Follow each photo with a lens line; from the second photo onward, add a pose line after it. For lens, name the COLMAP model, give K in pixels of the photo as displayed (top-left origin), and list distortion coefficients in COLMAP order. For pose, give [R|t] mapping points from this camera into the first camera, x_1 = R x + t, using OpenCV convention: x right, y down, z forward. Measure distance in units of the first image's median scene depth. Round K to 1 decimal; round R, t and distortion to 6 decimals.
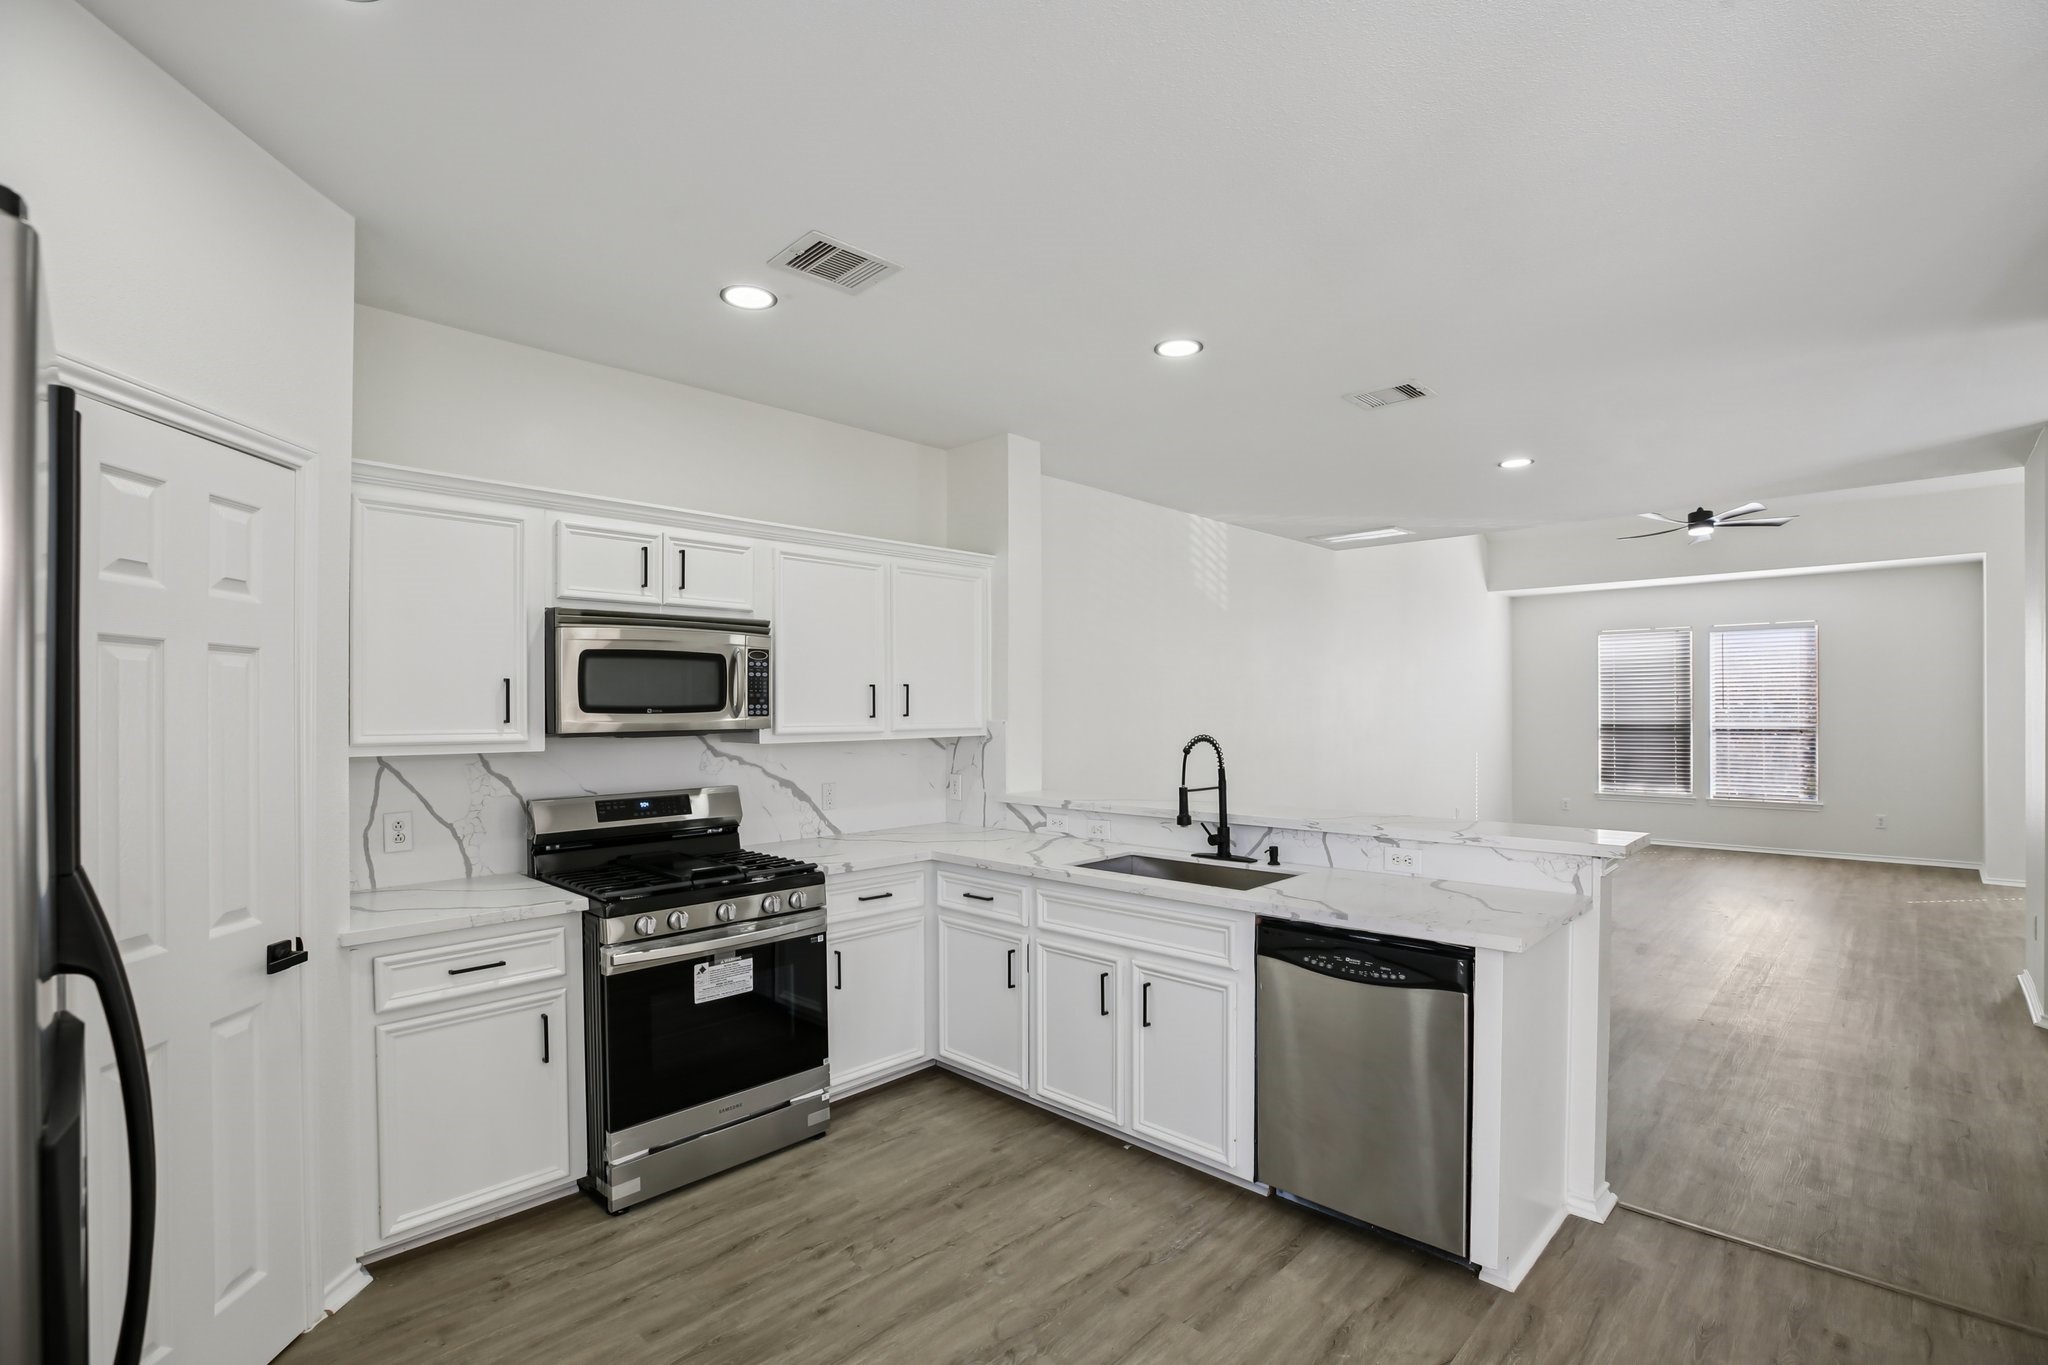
lens RADIAL K [[946.1, 0, 1028.1], [0, 946.1, 708.2], [0, 0, 1]] dist [-0.049343, 0.016262]
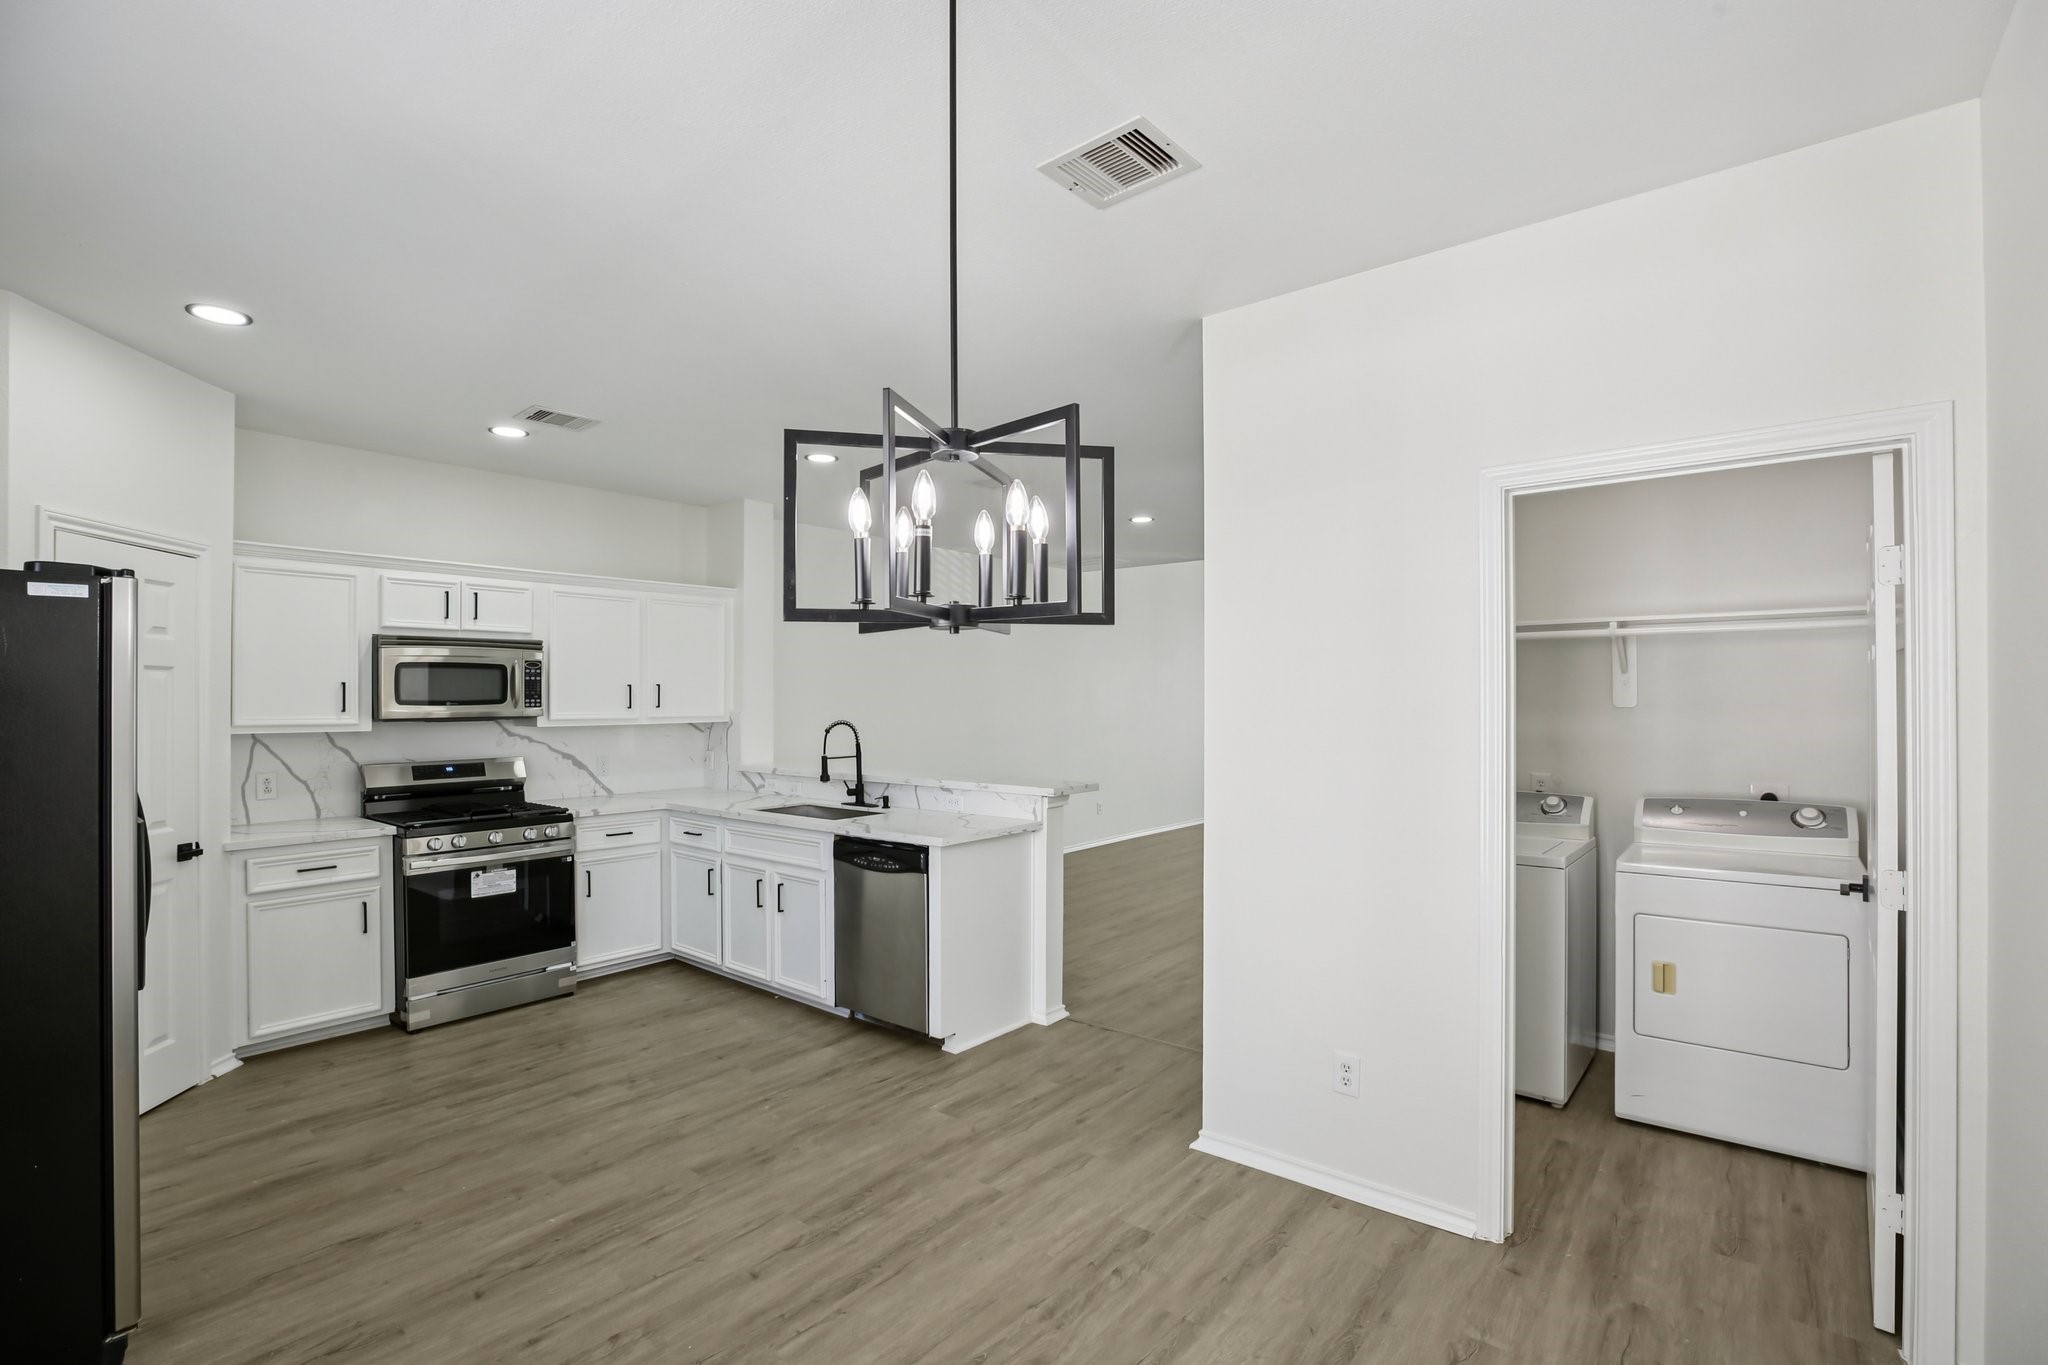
lens RADIAL K [[939.8, 0, 1023.0], [0, 939.8, 694.1], [0, 0, 1]] dist [-0.046044, 0.014741]
pose [[0.997114, 0.001334, 0.075901, 0.398438], [-0.000963, 0.999987, -0.004918, -0.006148], [-0.075906, 0.004831, 0.997103, -0.530921]]
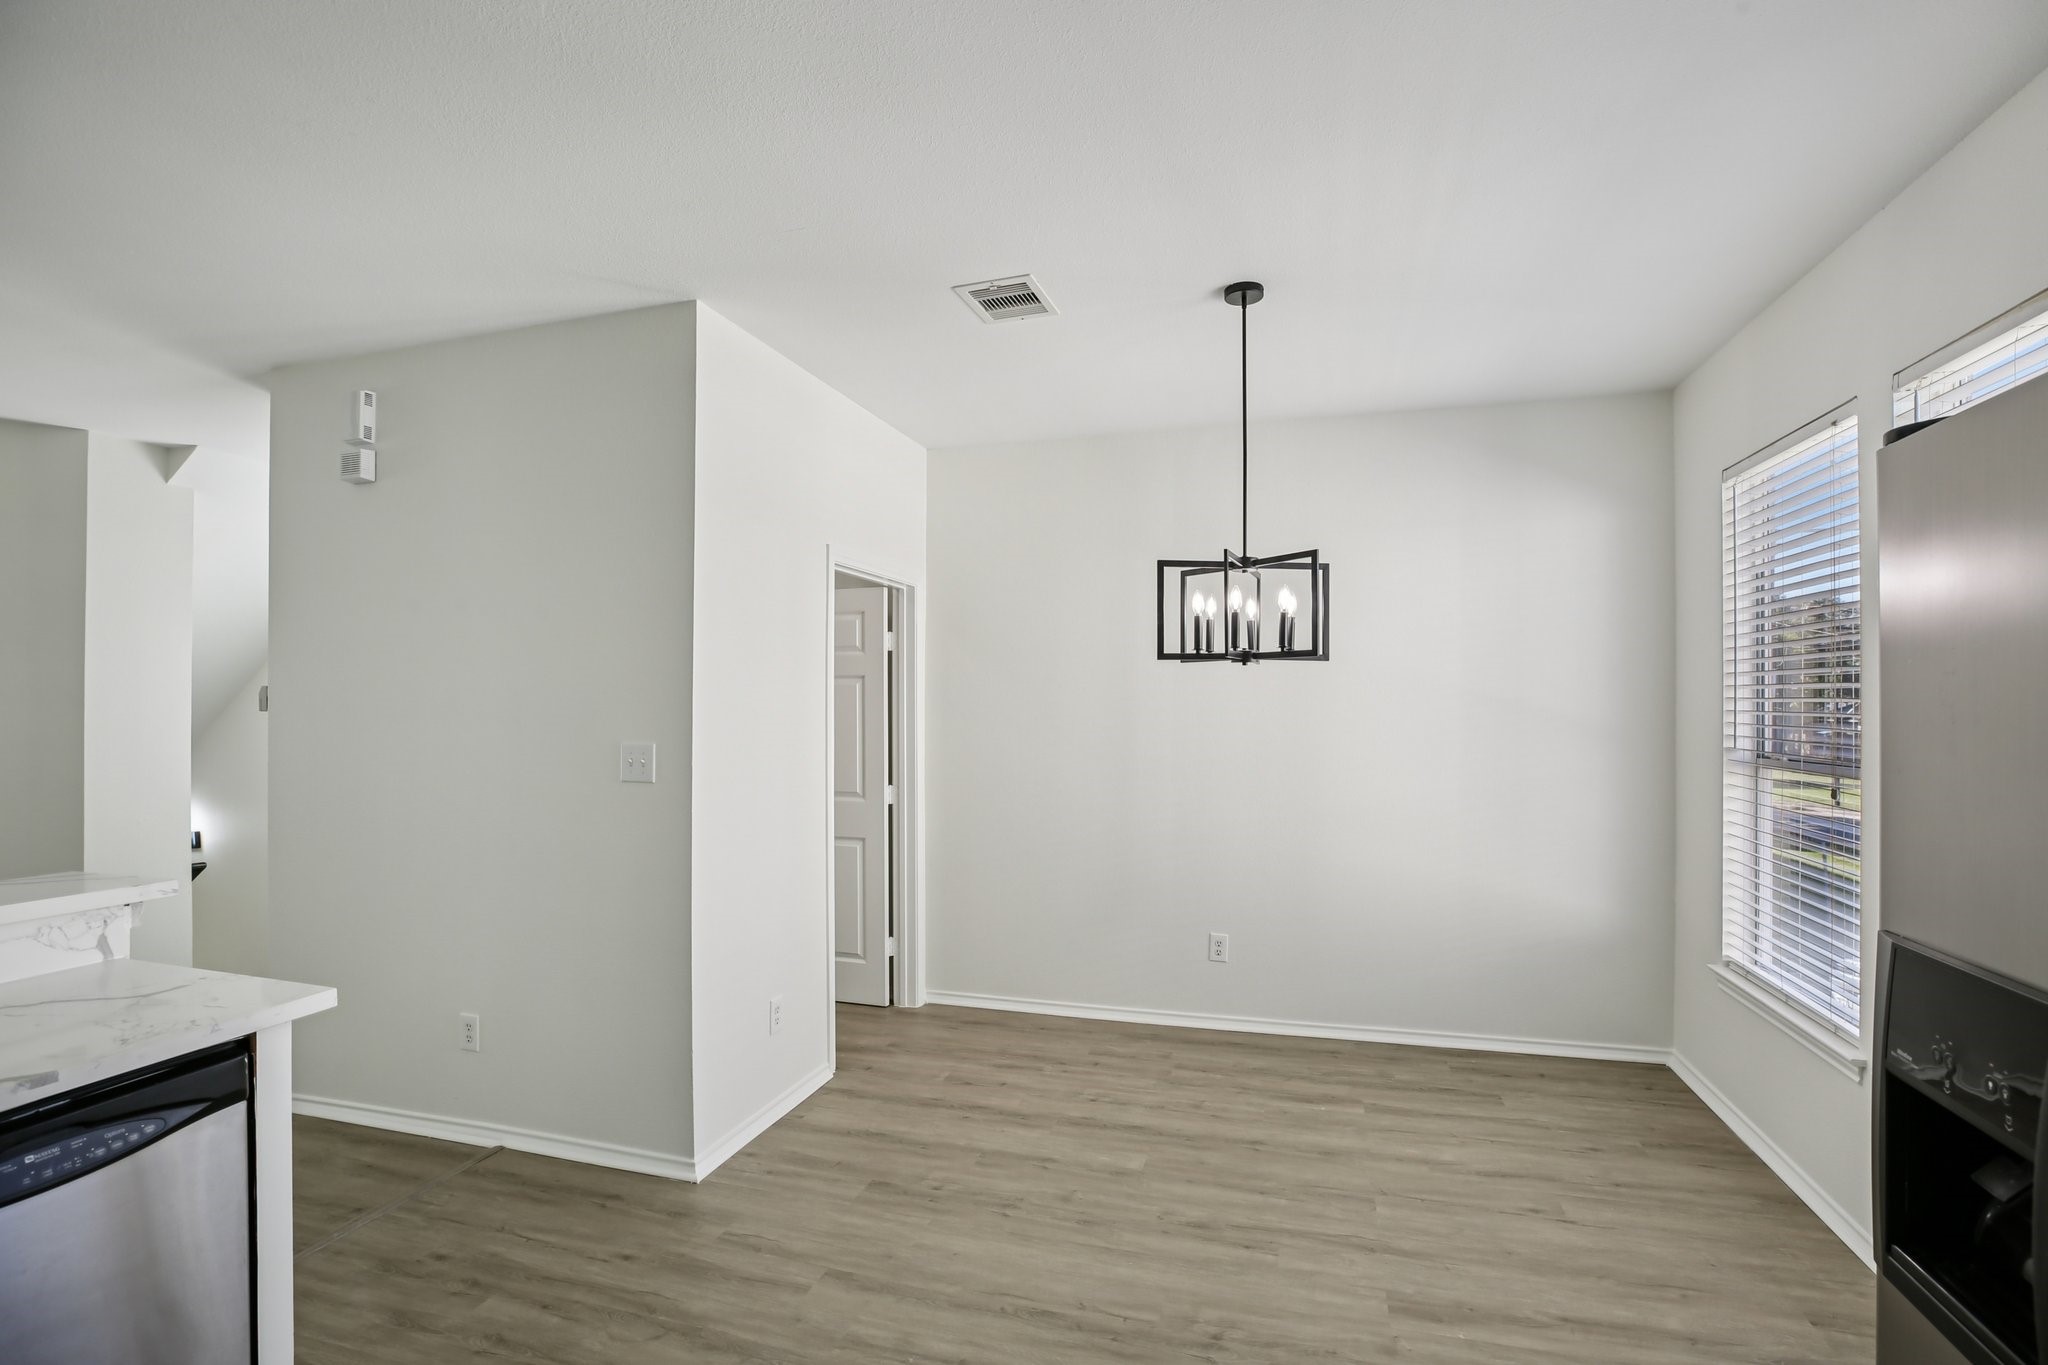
lens RADIAL K [[946.1, 0, 1028.1], [0, 946.1, 708.2], [0, 0, 1]] dist [-0.049343, 0.016262]
pose [[-0.459786, 0.005976, 0.888010, -0.343346], [0.003353, 0.999982, -0.004994, 0.005500], [-0.888023, 0.000681, -0.459798, 0.607347]]
